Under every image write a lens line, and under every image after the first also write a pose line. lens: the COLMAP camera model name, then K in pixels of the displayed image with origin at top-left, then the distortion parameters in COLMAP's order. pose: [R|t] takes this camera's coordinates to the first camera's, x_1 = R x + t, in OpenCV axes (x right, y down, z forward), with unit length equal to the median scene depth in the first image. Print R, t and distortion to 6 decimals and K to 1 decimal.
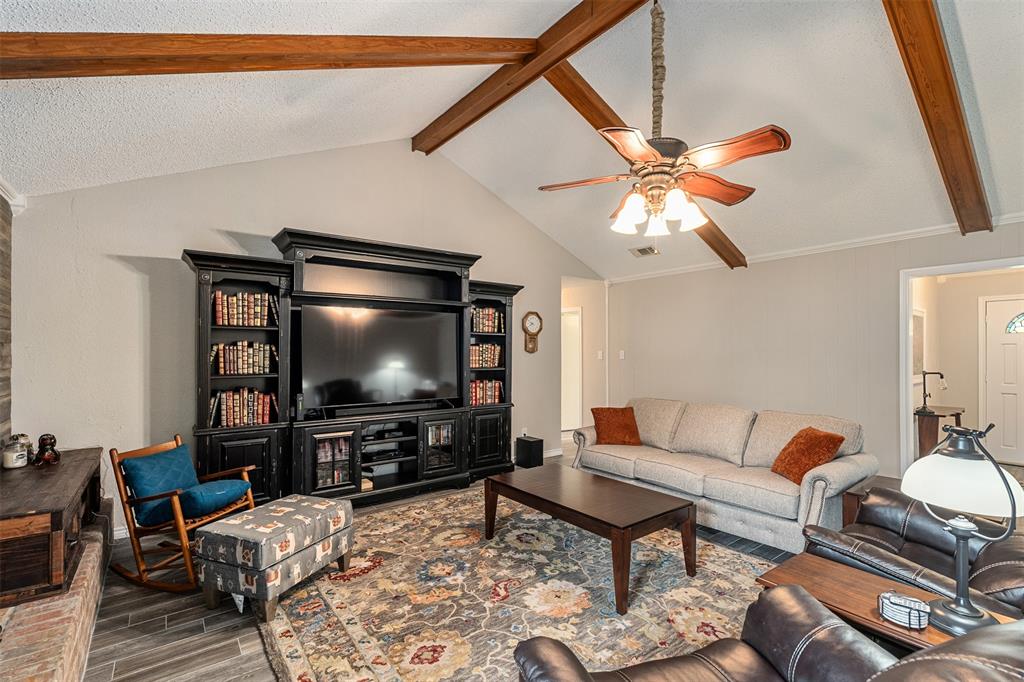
lens RADIAL K [[460.5, 0, 508.4], [0, 460.5, 350.9], [0, 0, 1]] dist [-0.000232, -0.000277]
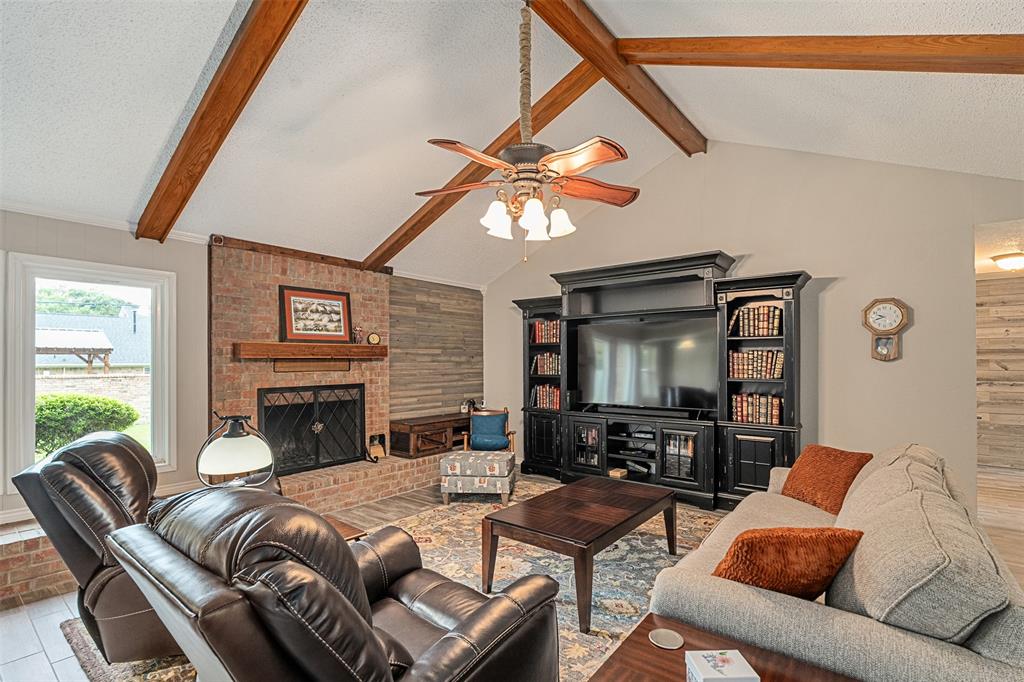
lens RADIAL K [[480.0, 0, 518.2], [0, 480.0, 354.2], [0, 0, 1]] dist [-0.000180, 0.000413]
pose [[0.249698, -0.011601, -0.968254, 0.951799], [0.005615, 0.999929, -0.010532, -0.001550], [0.968307, -0.002807, 0.249745, 0.525616]]
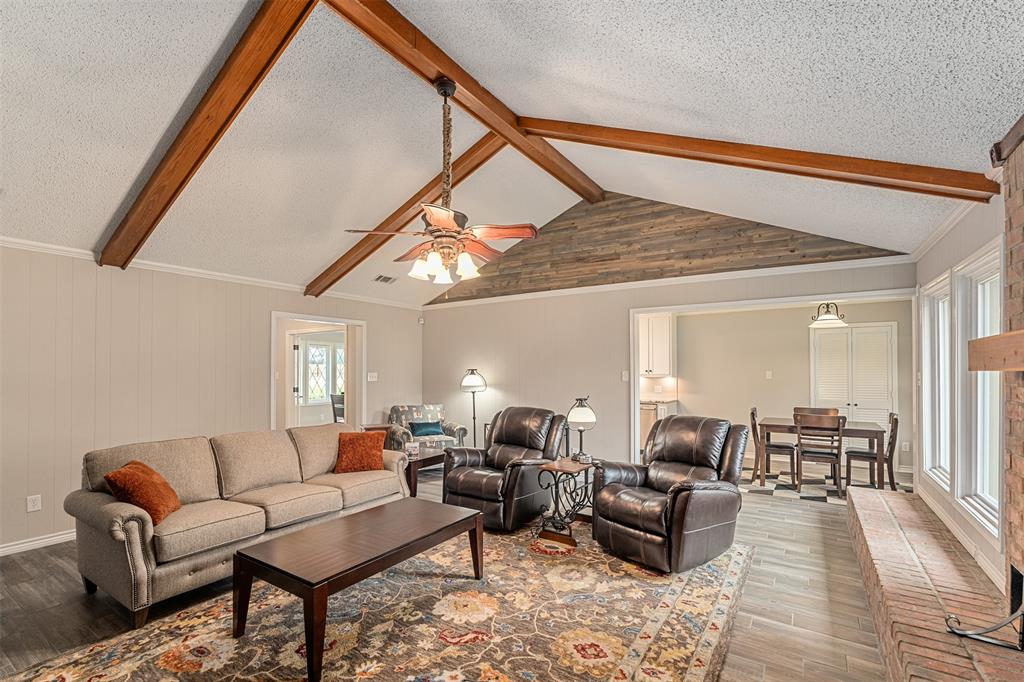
lens RADIAL K [[460.5, 0, 510.5], [0, 460.5, 367.9], [0, 0, 1]] dist [-0.000232, -0.000277]
pose [[-0.337808, 0.007937, 0.941182, -0.683818], [-0.002370, 0.999954, -0.009283, -0.008556], [-0.941212, -0.005367, -0.337774, 0.917615]]
